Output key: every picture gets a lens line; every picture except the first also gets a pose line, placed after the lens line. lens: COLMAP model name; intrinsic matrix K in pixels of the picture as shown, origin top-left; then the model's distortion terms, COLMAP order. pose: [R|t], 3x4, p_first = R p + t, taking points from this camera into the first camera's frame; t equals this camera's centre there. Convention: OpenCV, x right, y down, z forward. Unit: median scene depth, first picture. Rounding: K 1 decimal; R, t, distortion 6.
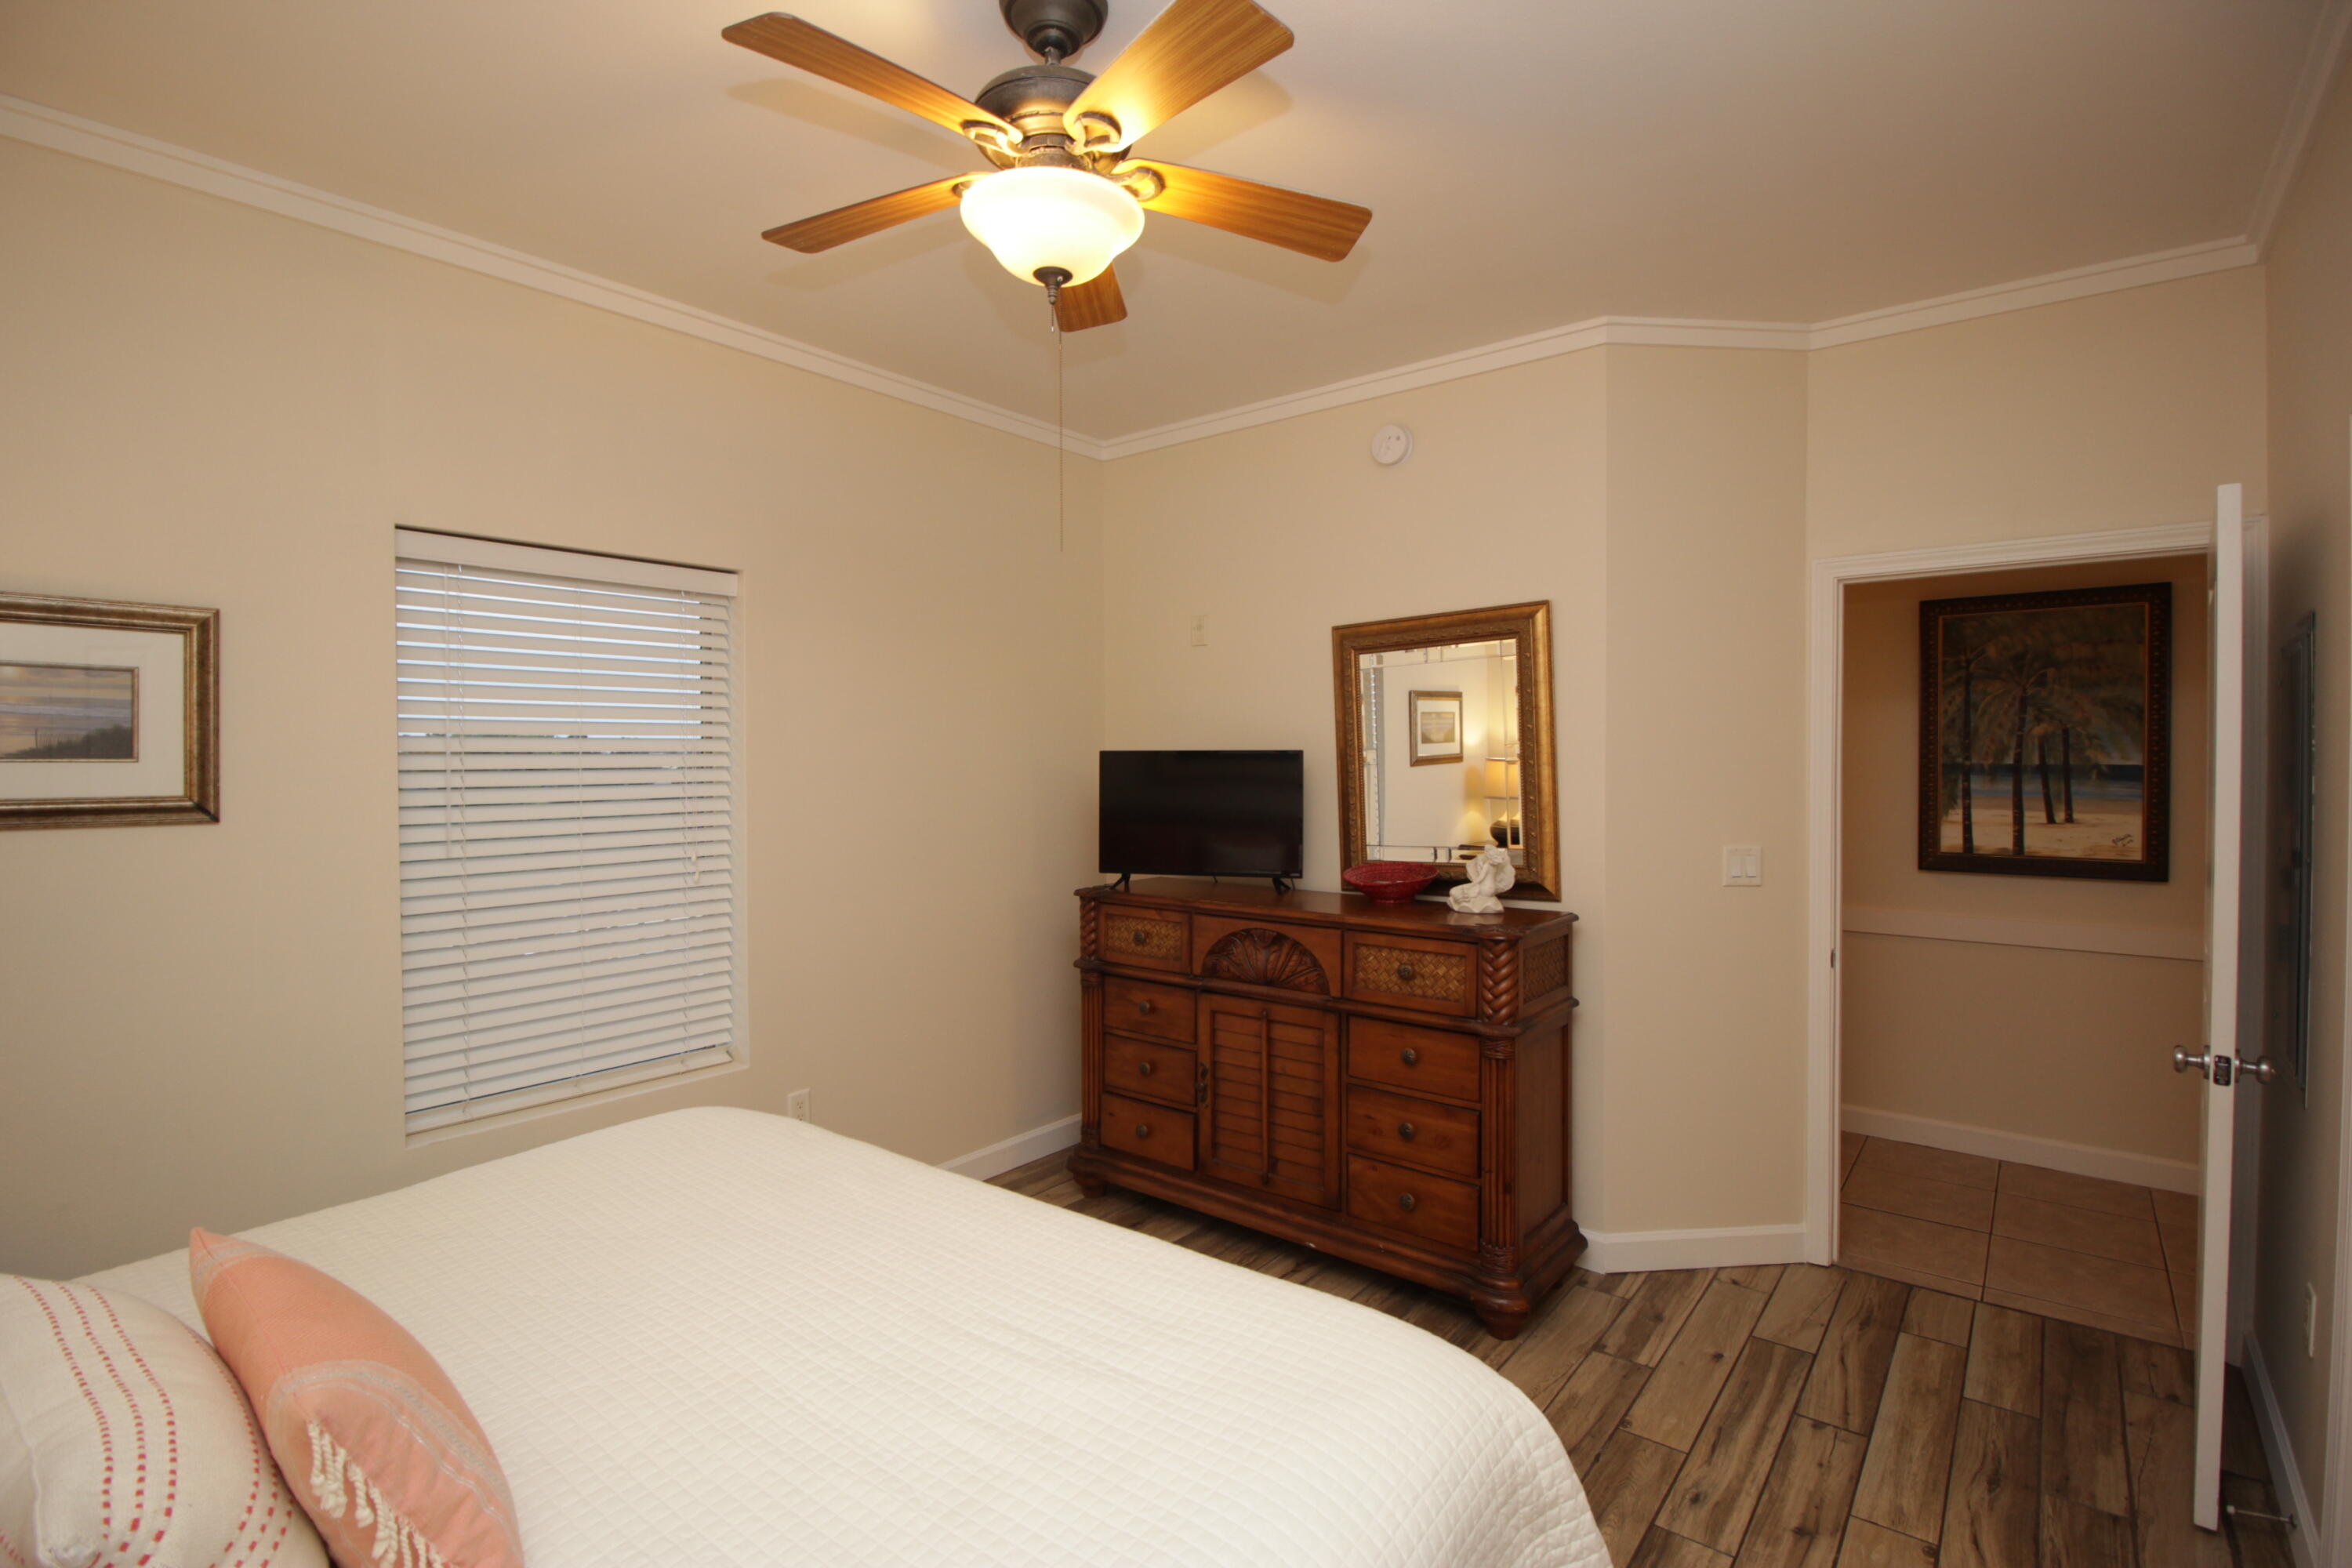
lens RADIAL K [[1096.2, 0, 1185.7], [0, 1096.2, 774.4], [0, 0, 1]] dist [-0.017840, -0.000468]
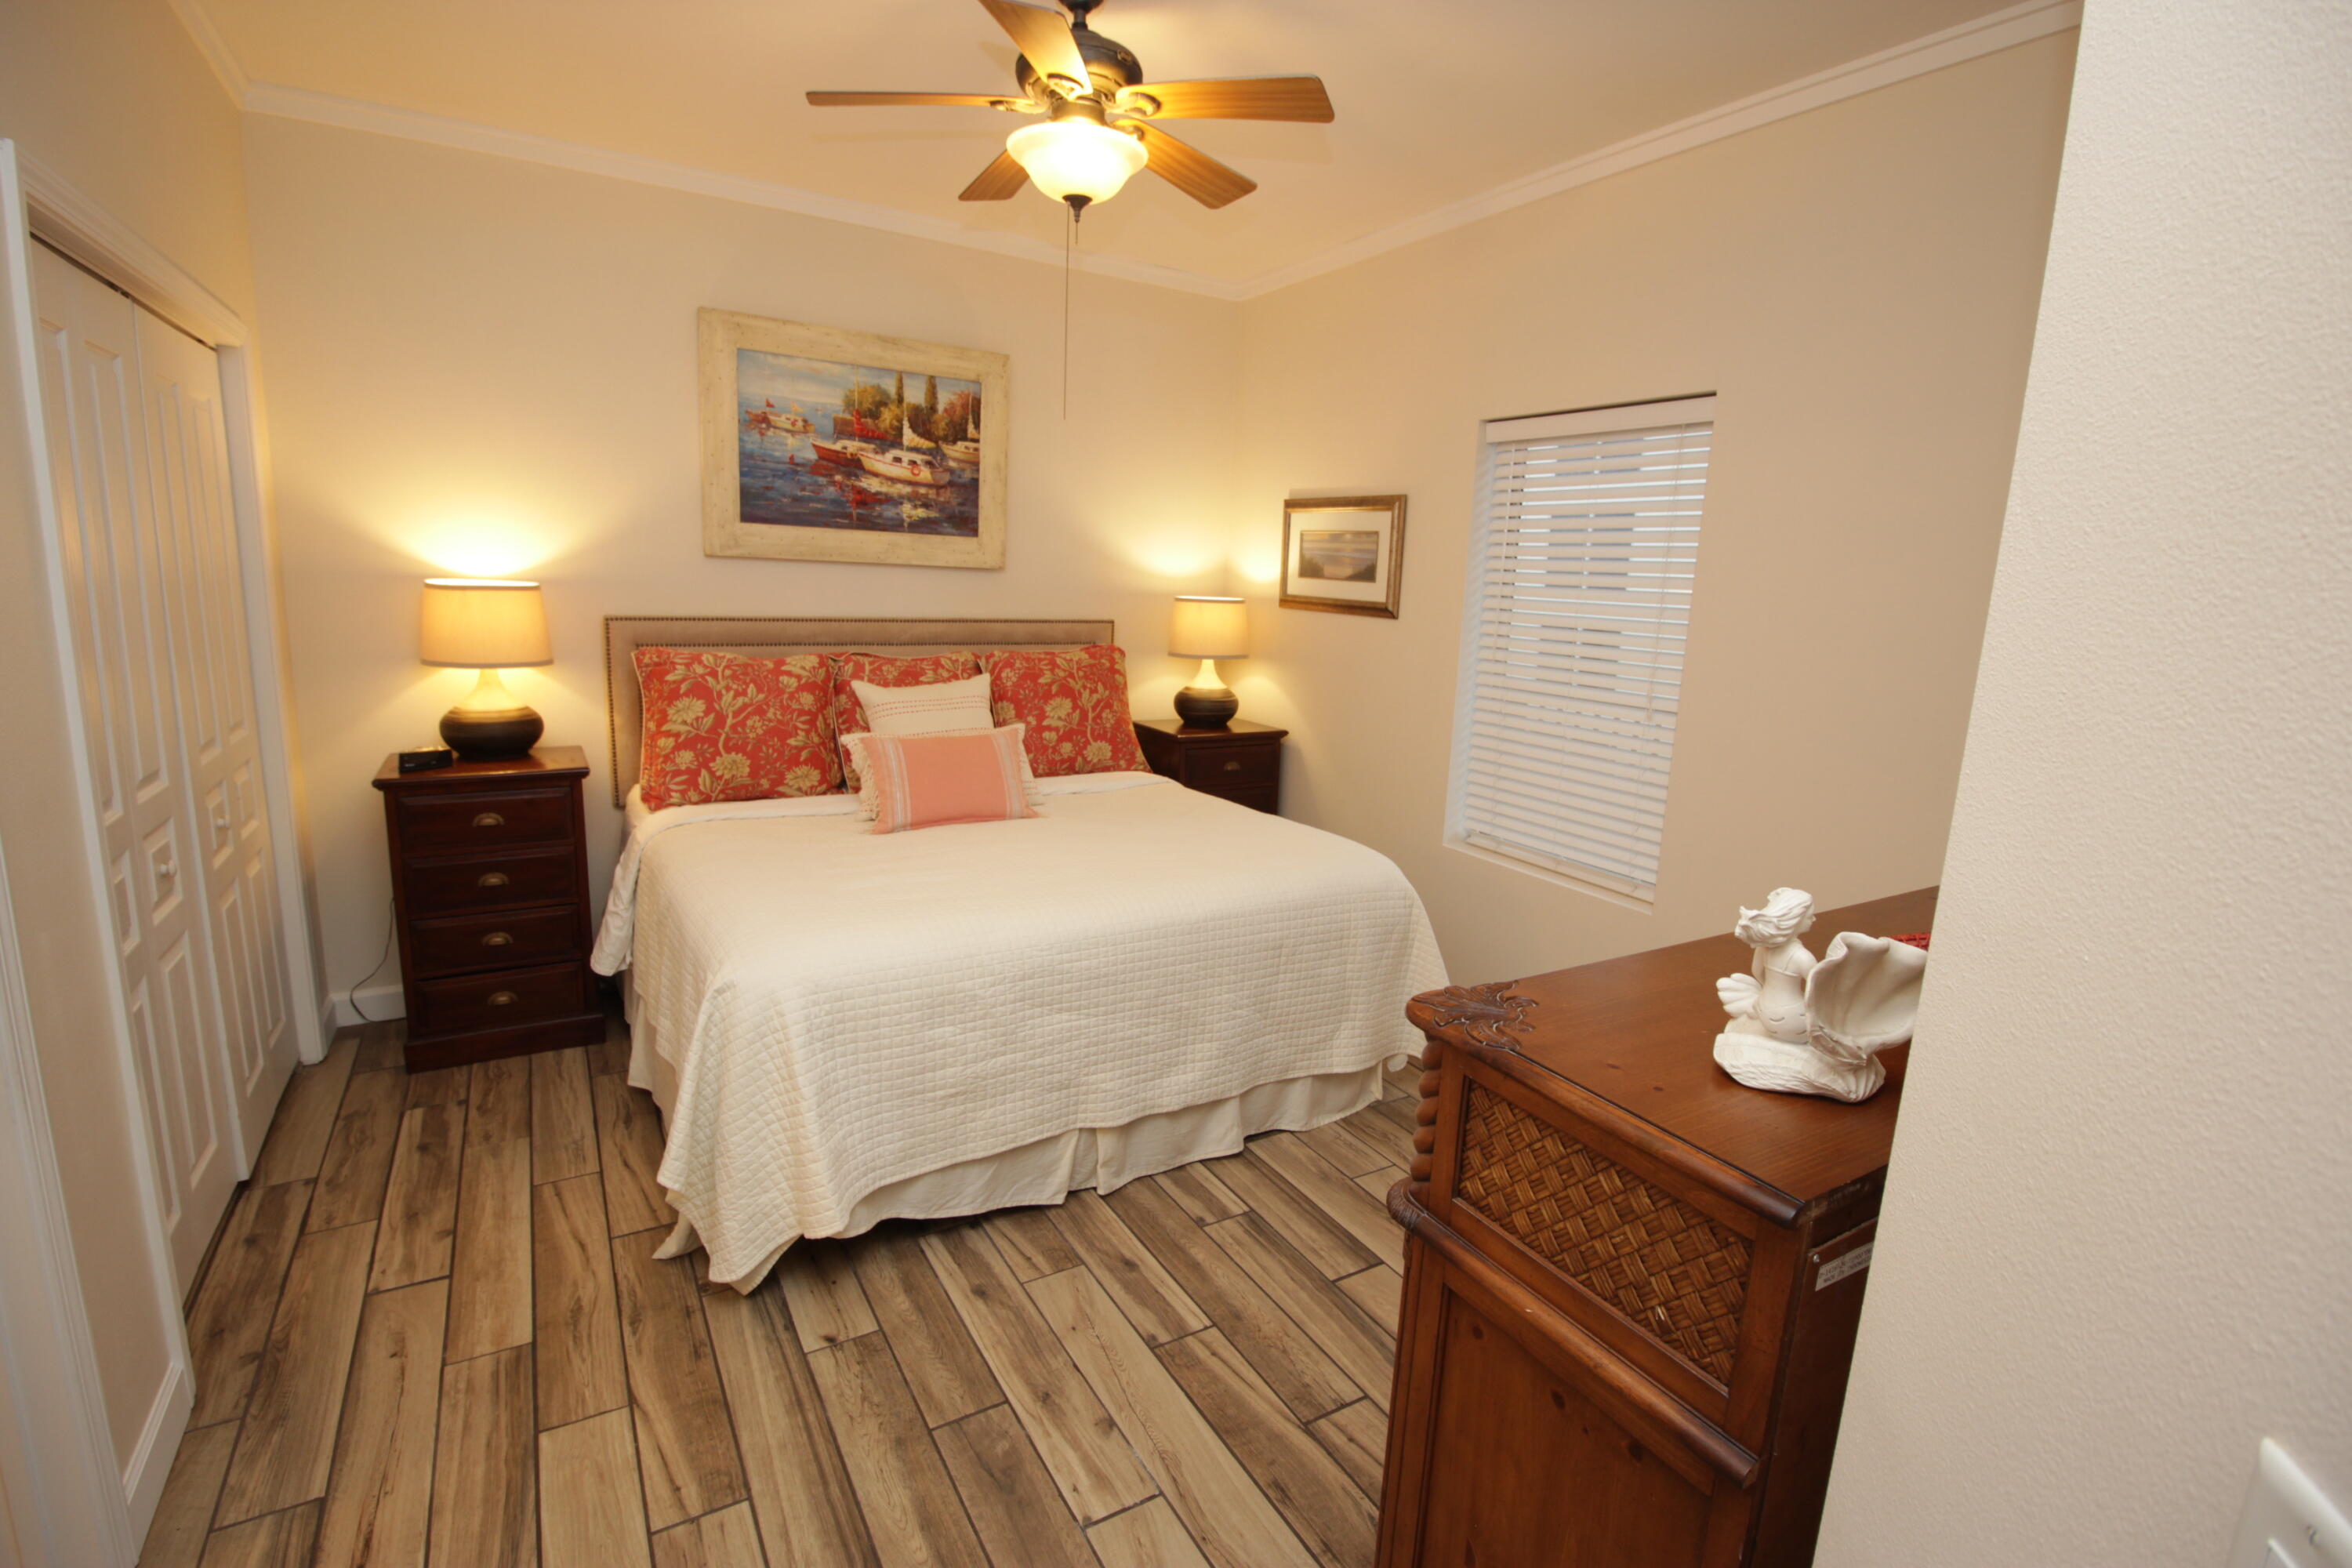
lens RADIAL K [[1096.2, 0, 1182.2], [0, 1096.2, 780.1], [0, 0, 1]] dist [-0.017840, -0.000468]
pose [[-0.357402, 0.166475, -0.918994, 0.951777], [-0.055082, 0.978515, 0.198679, -0.035926], [0.932325, 0.121629, -0.340554, 1.375936]]
